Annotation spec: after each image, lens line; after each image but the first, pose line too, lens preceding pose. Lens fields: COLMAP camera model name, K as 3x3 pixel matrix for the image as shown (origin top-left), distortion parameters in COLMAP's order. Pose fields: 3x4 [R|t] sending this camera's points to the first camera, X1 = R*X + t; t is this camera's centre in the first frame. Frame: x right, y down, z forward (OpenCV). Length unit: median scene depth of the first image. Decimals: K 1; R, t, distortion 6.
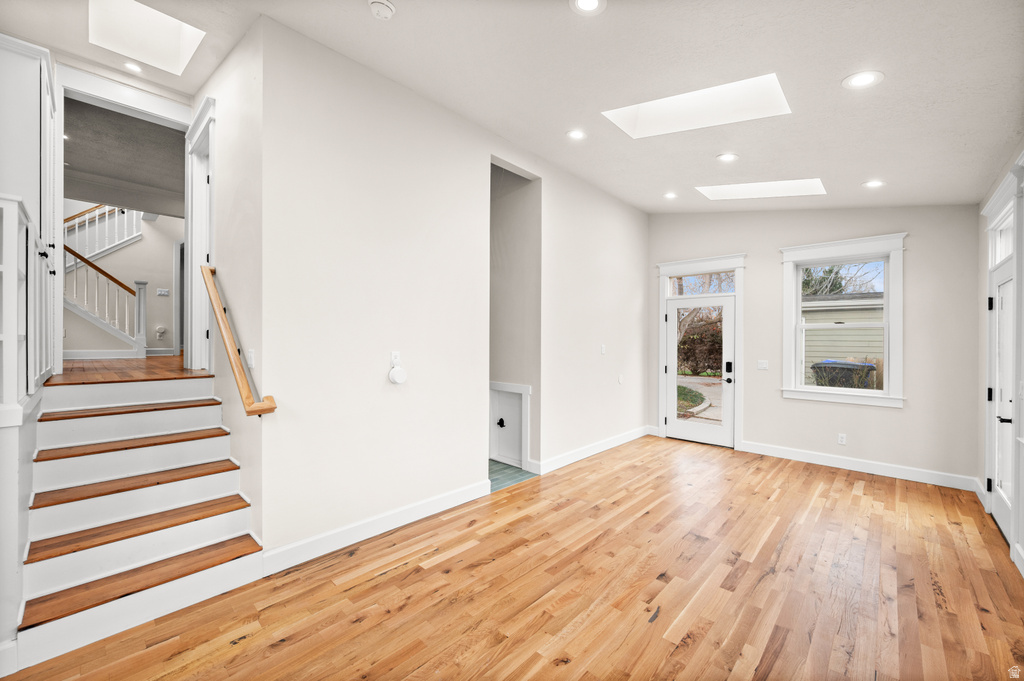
lens RADIAL K [[403.7, 0, 512.0], [0, 403.7, 340.5], [0, 0, 1]] dist [-0.000942, -0.000192]
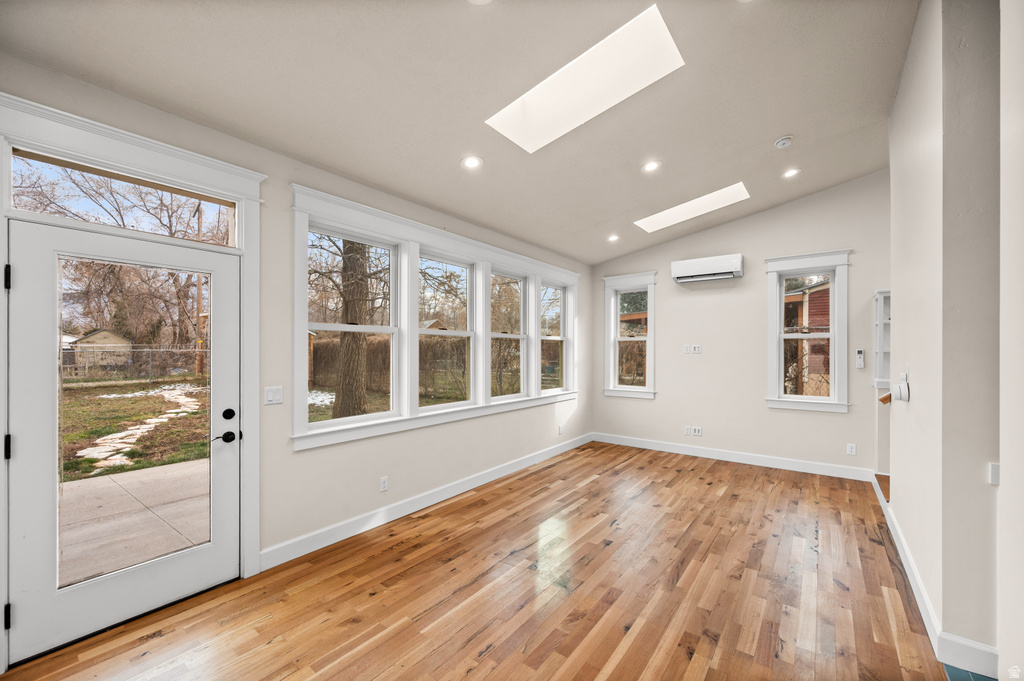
lens RADIAL K [[415.1, 0, 510.7], [0, 415.1, 351.2], [0, 0, 1]] dist [-0.000151, -0.000047]
pose [[-0.994414, -0.006711, -0.105332, 0.605398], [-0.007118, 0.999969, 0.003492, 0.002243], [0.105305, 0.004222, -0.994431, 1.675142]]
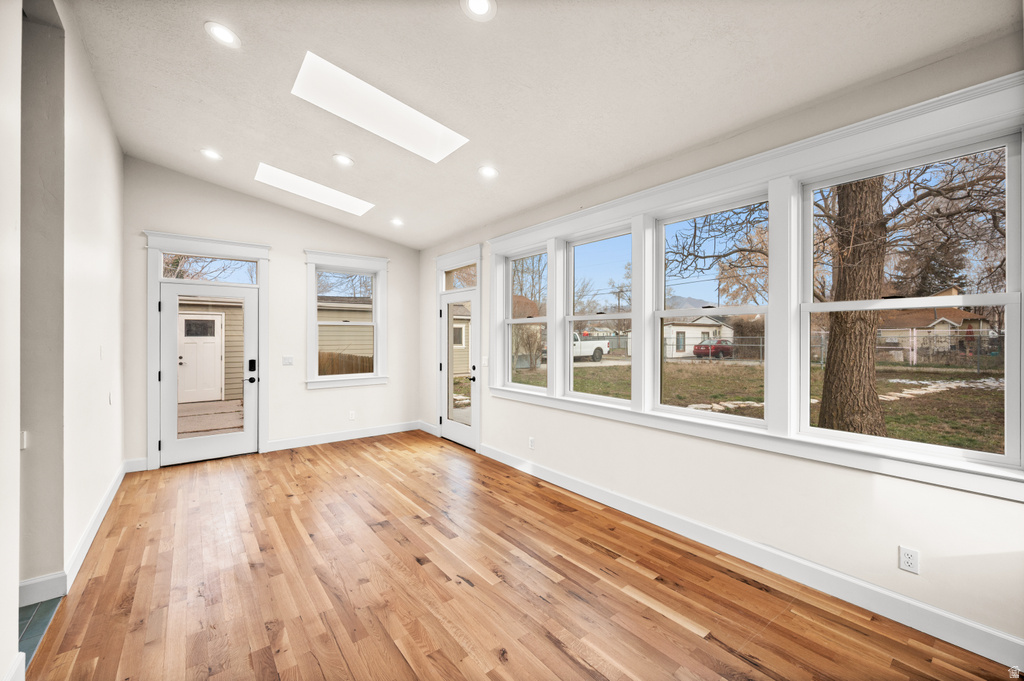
lens RADIAL K [[408.9, 0, 515.6], [0, 408.9, 334.7], [0, 0, 1]] dist [-0.000082, -0.000105]
pose [[0.146470, -0.003509, 0.989209, -0.487773], [0.004943, 0.999984, 0.002816, -0.005226], [-0.989203, 0.004477, 0.146485, 0.451467]]
